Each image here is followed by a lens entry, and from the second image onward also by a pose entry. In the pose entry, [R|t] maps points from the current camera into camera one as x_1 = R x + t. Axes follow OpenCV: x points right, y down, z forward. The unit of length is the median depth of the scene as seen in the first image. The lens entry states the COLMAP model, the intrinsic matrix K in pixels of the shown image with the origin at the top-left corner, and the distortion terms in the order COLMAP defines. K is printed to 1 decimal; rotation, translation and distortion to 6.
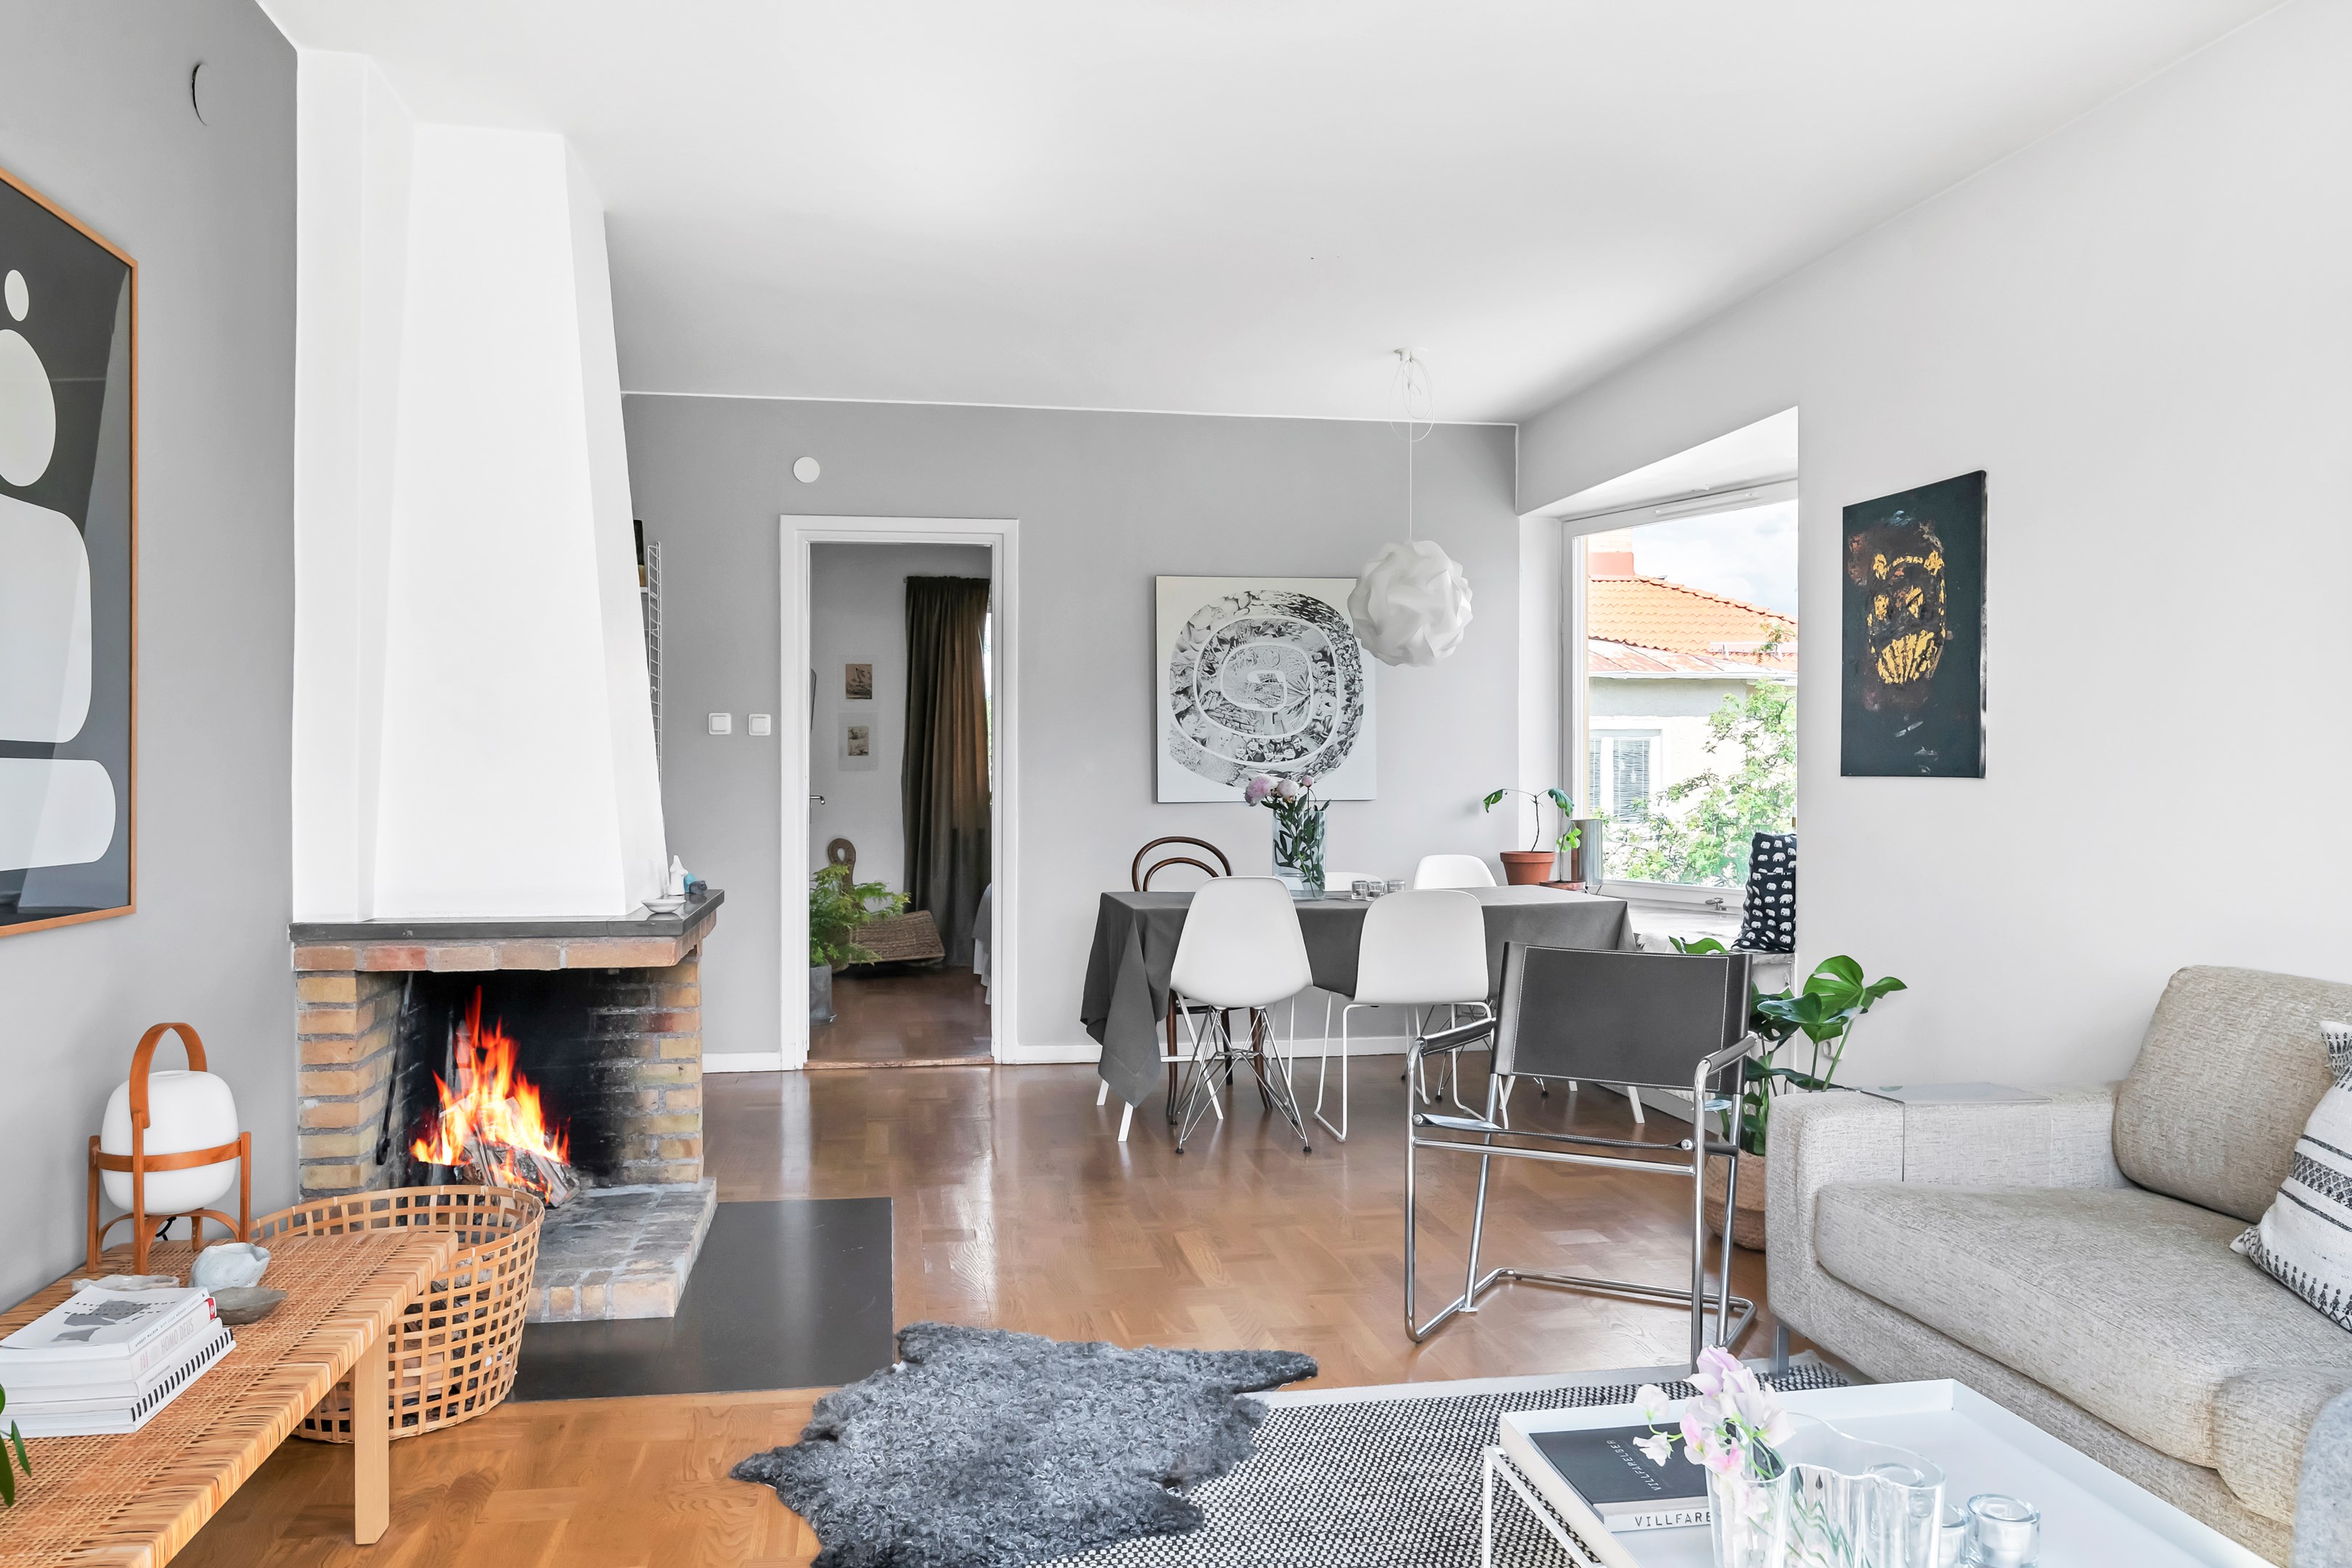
lens RADIAL K [[1726.4, 0, 1174.7], [0, 1726.4, 780.6], [0, 0, 1]] dist [-0.002808, -0.000436]
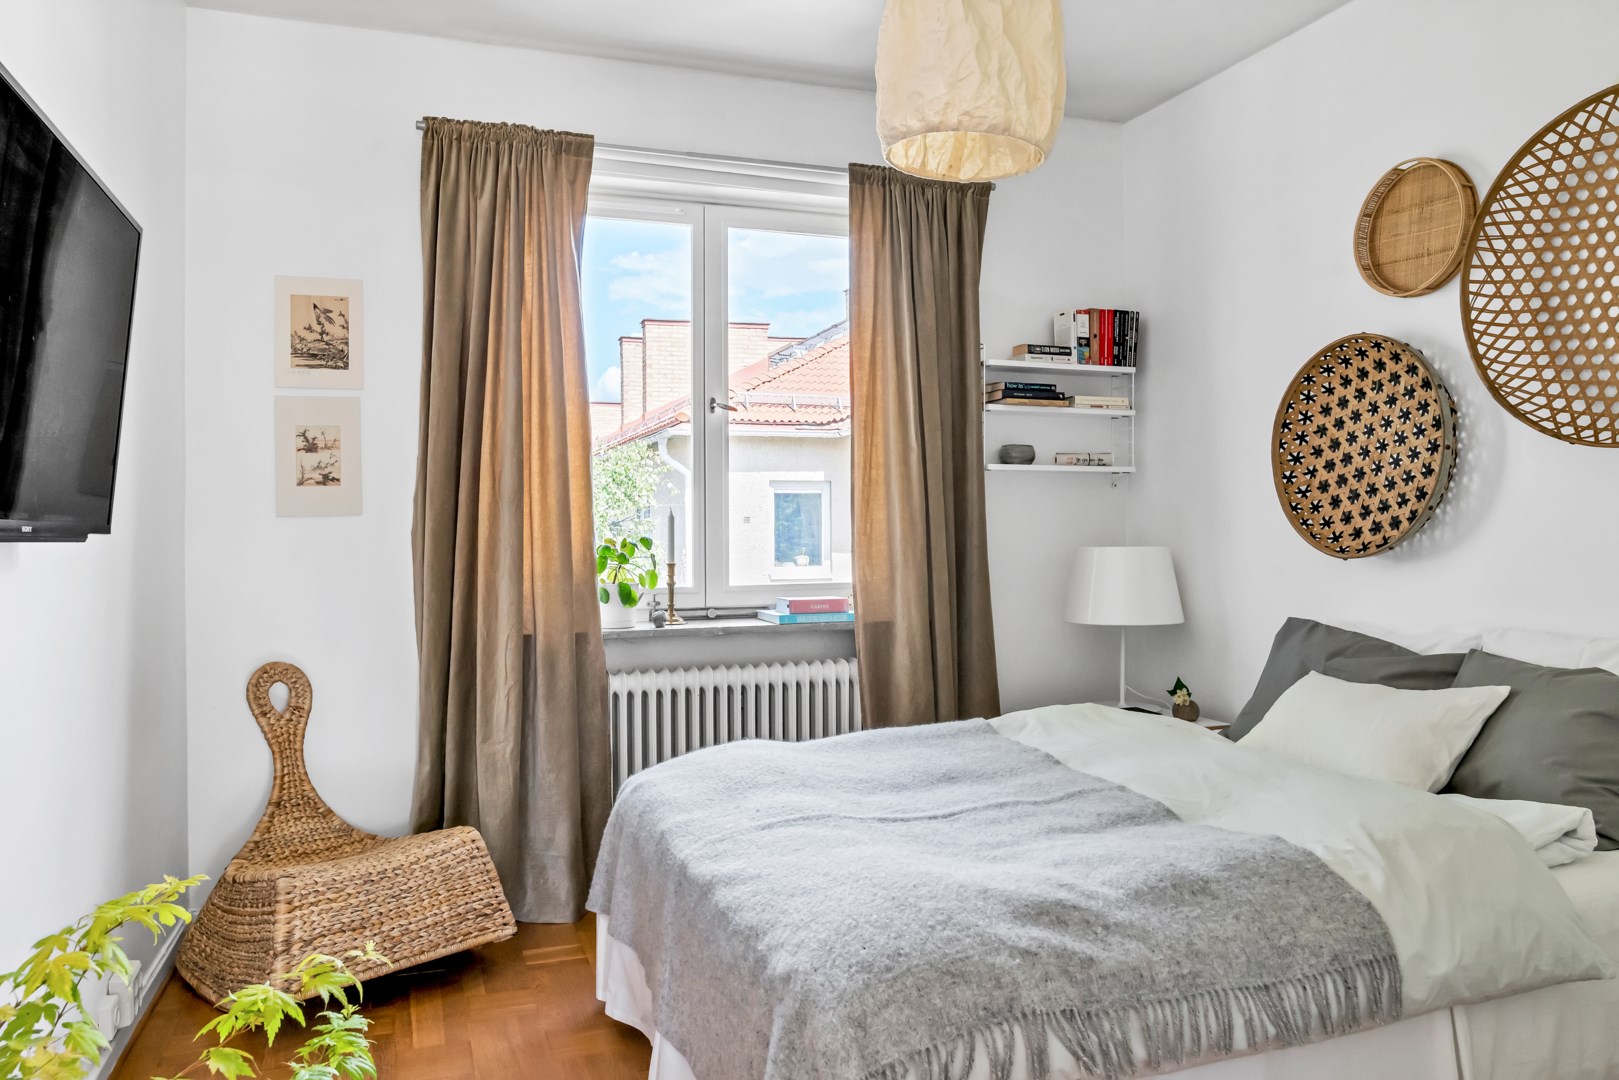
lens RADIAL K [[1102.6, 0, 816.7], [0, 1102.6, 522.5], [0, 0, 1]] dist [-0.030521, 0.018404]
pose [[0.987607, -0.005506, 0.156849, -0.214801], [0.007435, 0.999904, -0.011712, -0.000128], [-0.156769, 0.012733, 0.987553, 1.539865]]
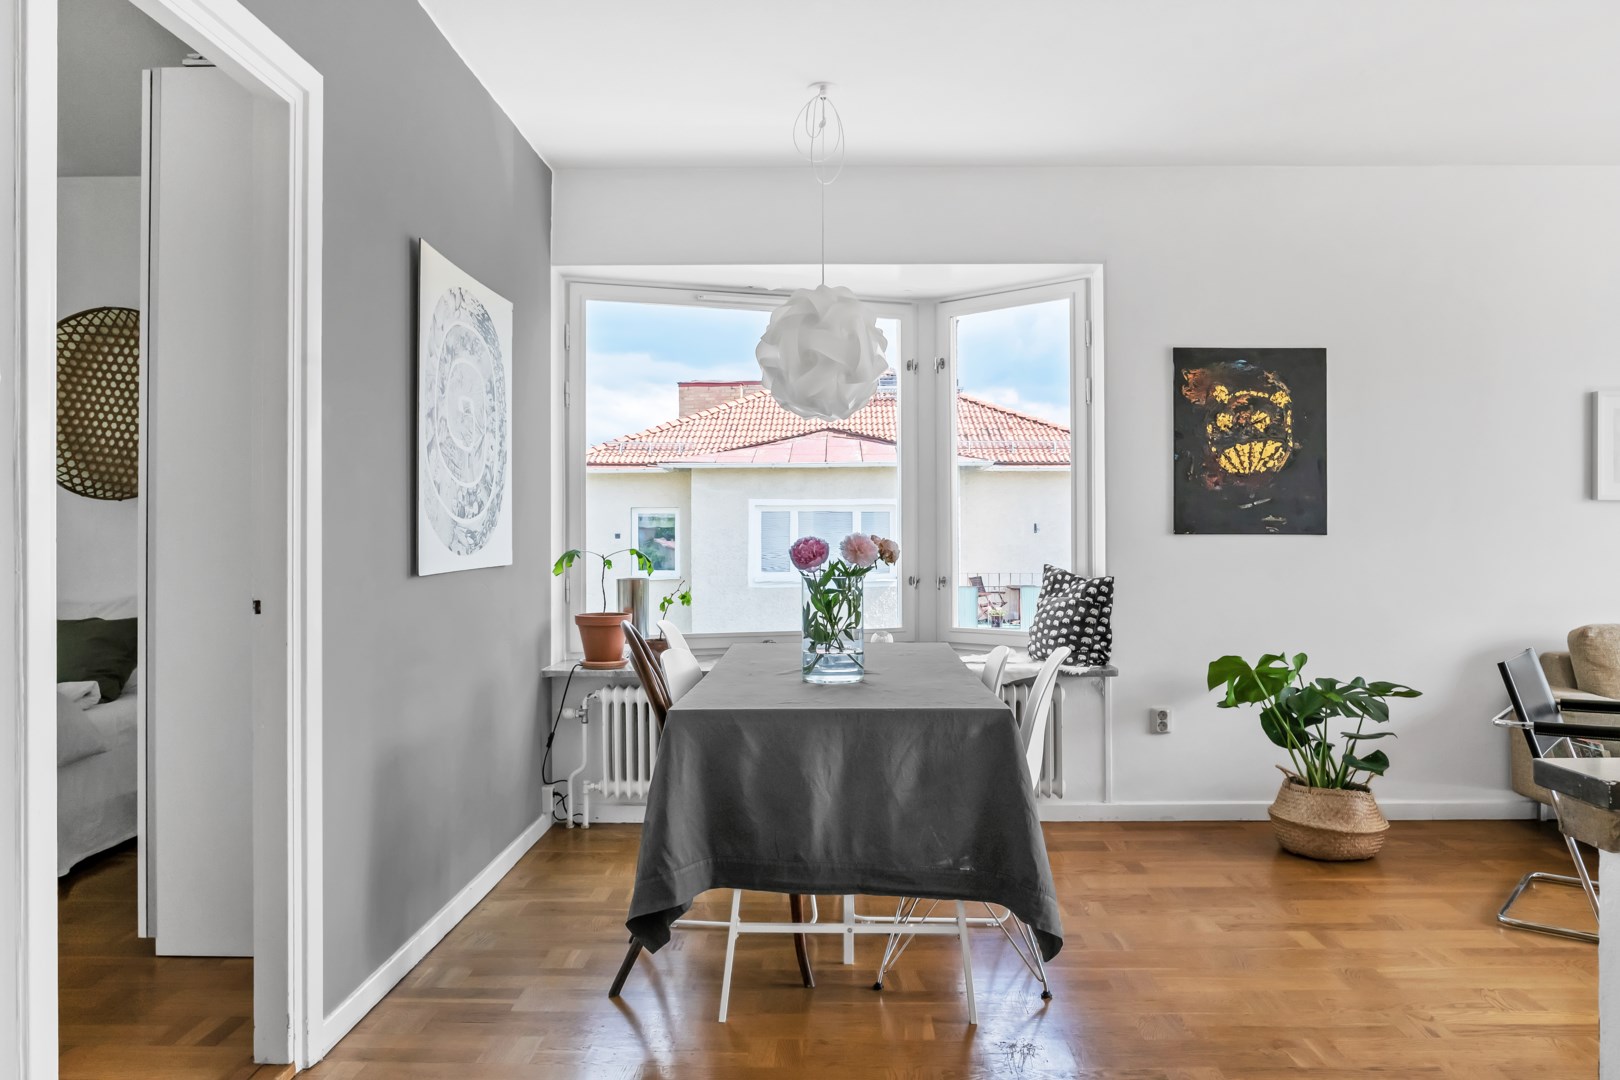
lens RADIAL K [[1118.8, 0, 816.7], [0, 1118.8, 531.1], [0, 0, 1]] dist [-0.010803, 0.000141]
pose [[0.184069, 0.001980, 0.982911, -0.619027], [0.006297, 0.999975, -0.003193, -0.004342], [-0.982893, 0.006777, 0.184052, 1.185194]]
